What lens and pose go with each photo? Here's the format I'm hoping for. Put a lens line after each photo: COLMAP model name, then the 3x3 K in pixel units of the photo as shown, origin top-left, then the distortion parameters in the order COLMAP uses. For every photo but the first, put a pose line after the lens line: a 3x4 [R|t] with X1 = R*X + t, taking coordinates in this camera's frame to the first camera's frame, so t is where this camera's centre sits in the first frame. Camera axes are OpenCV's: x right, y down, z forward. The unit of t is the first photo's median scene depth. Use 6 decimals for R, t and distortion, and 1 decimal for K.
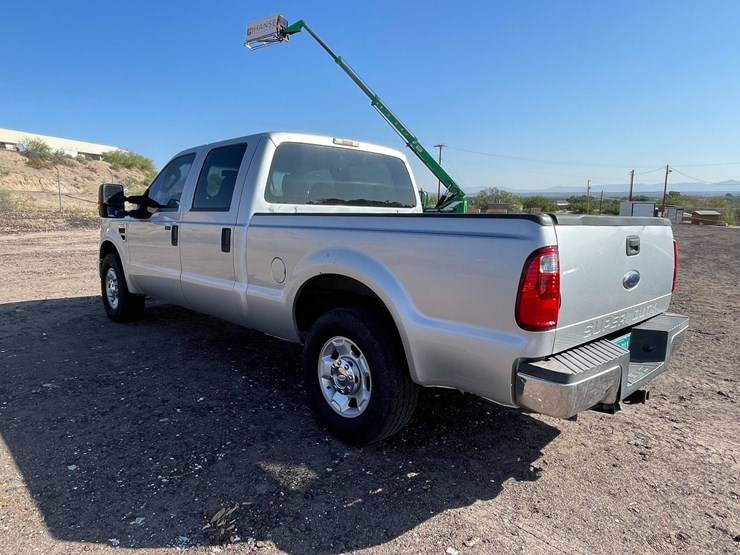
lens RADIAL K [[510.7, 0, 371.8], [0, 510.7, 271.0], [0, 0, 1]] dist [-0.000926, -0.000456]
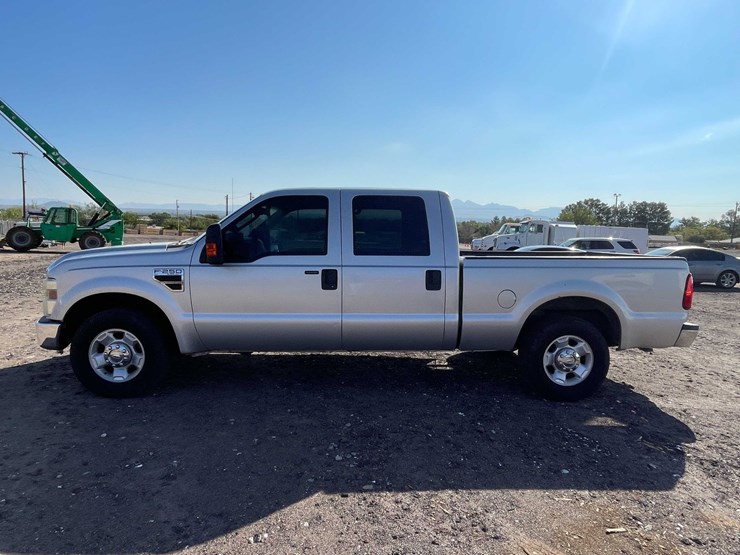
lens RADIAL K [[452.1, 0, 370.0], [0, 452.1, 277.5], [0, 0, 1]] dist [-0.004398, 0.000049]
pose [[0.648898, -0.078020, 0.756864, -1.175525], [0.078852, 0.996268, 0.035094, -0.115194], [-0.756778, 0.036908, 0.652629, 0.429802]]
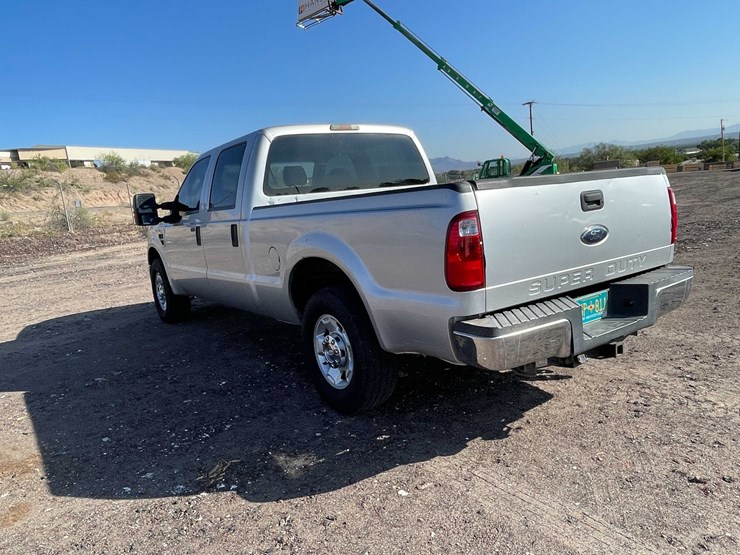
lens RADIAL K [[568.1, 0, 370.0], [0, 568.1, 277.5], [0, 0, 1]] dist [-0.001713, 0.000594]
pose [[0.980328, -0.085635, -0.177831, 0.196178], [0.091397, 0.995514, 0.024453, 0.023930], [0.174940, -0.040226, 0.983757, -0.122007]]
